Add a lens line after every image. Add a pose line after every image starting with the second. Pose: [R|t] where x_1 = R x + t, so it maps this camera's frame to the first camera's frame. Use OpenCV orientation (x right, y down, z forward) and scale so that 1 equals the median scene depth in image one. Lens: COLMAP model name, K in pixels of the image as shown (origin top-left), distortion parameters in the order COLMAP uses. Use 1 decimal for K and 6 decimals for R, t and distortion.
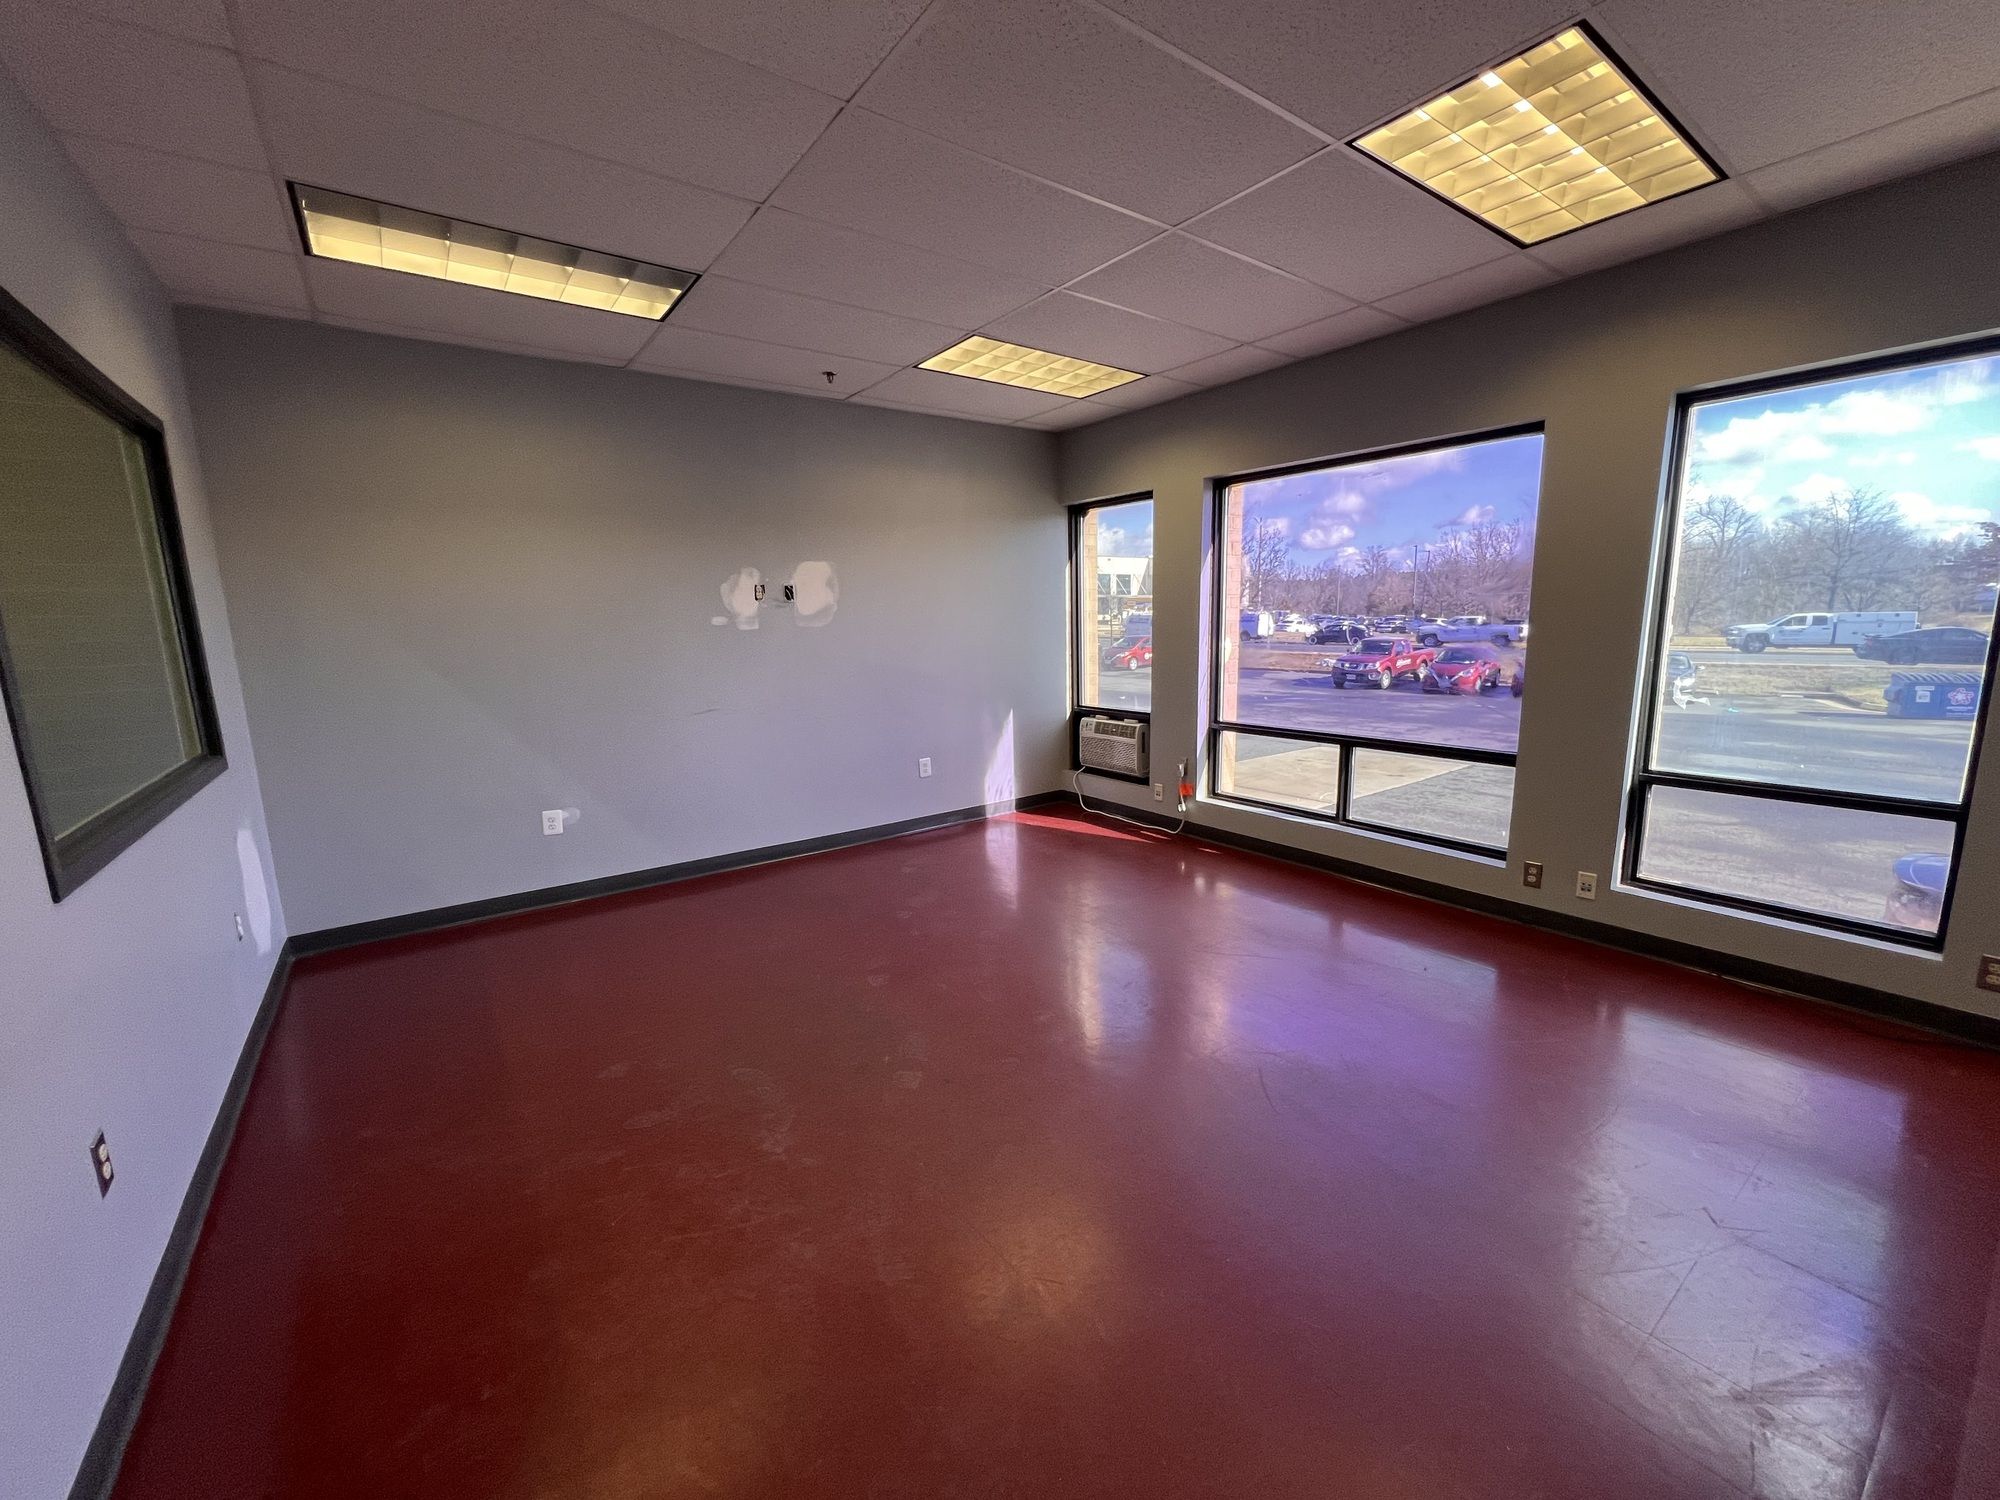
lens RADIAL K [[798.6, 0, 1001.6], [0, 798.6, 752.1], [0, 0, 1]] dist [-0.001243, 0.000034]
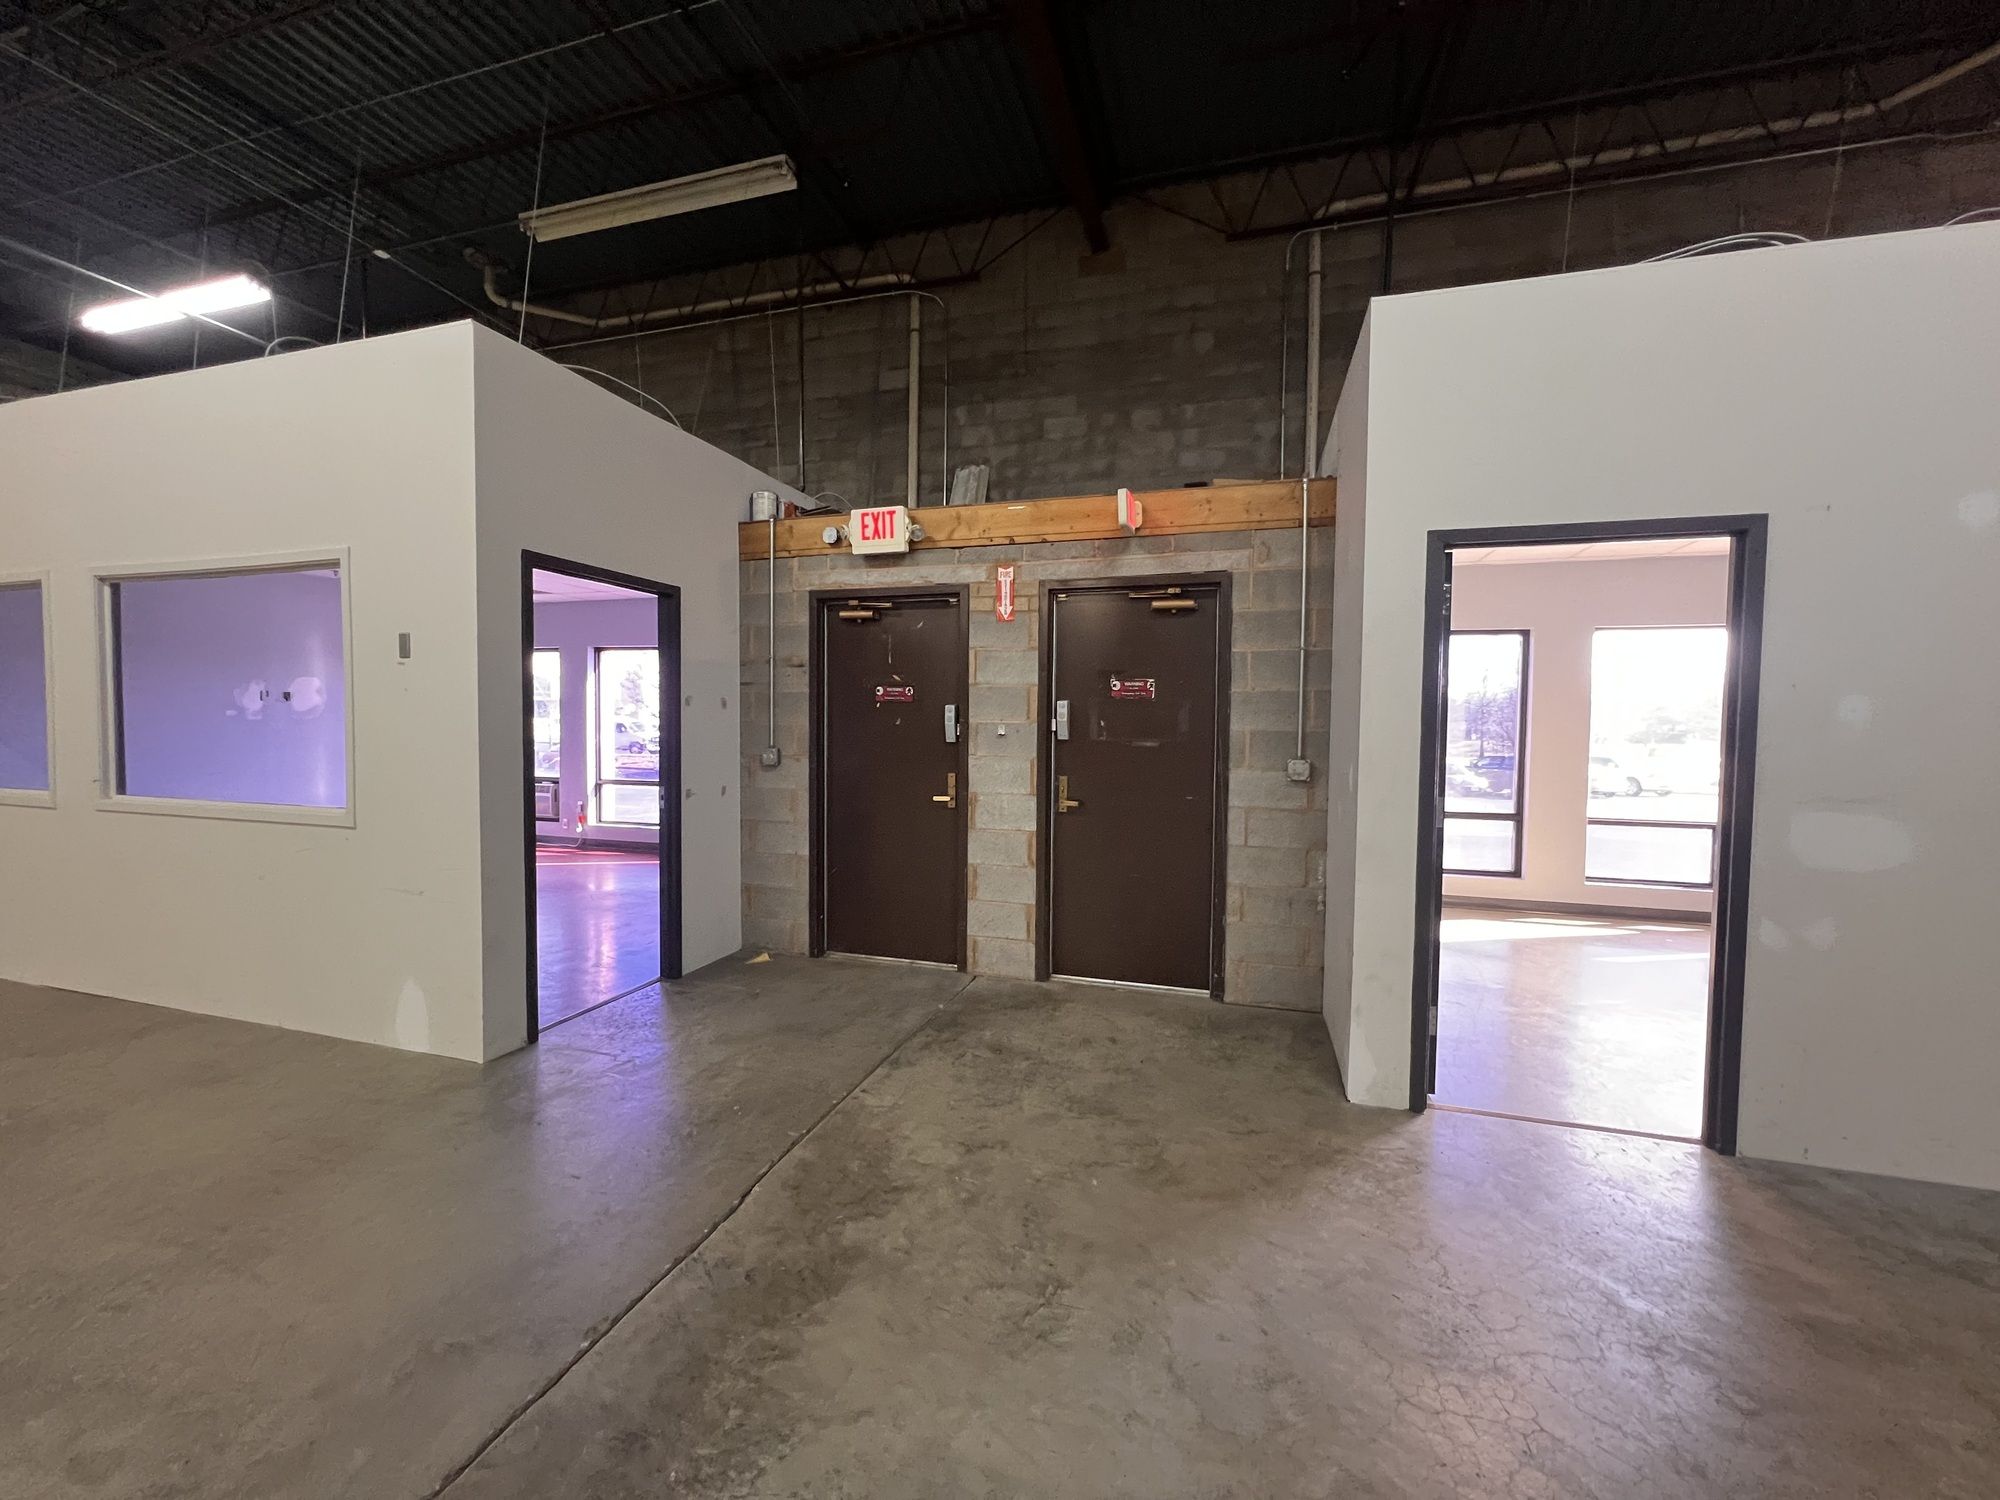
lens RADIAL K [[798.6, 0, 1016.9], [0, 798.6, 753.0], [0, 0, 1]] dist [-0.001243, 0.000034]
pose [[0.789264, 0.002486, 0.614049, -0.086222], [0.080034, 0.991045, -0.106884, 0.169470], [-0.608816, 0.133504, 0.781997, -0.952606]]
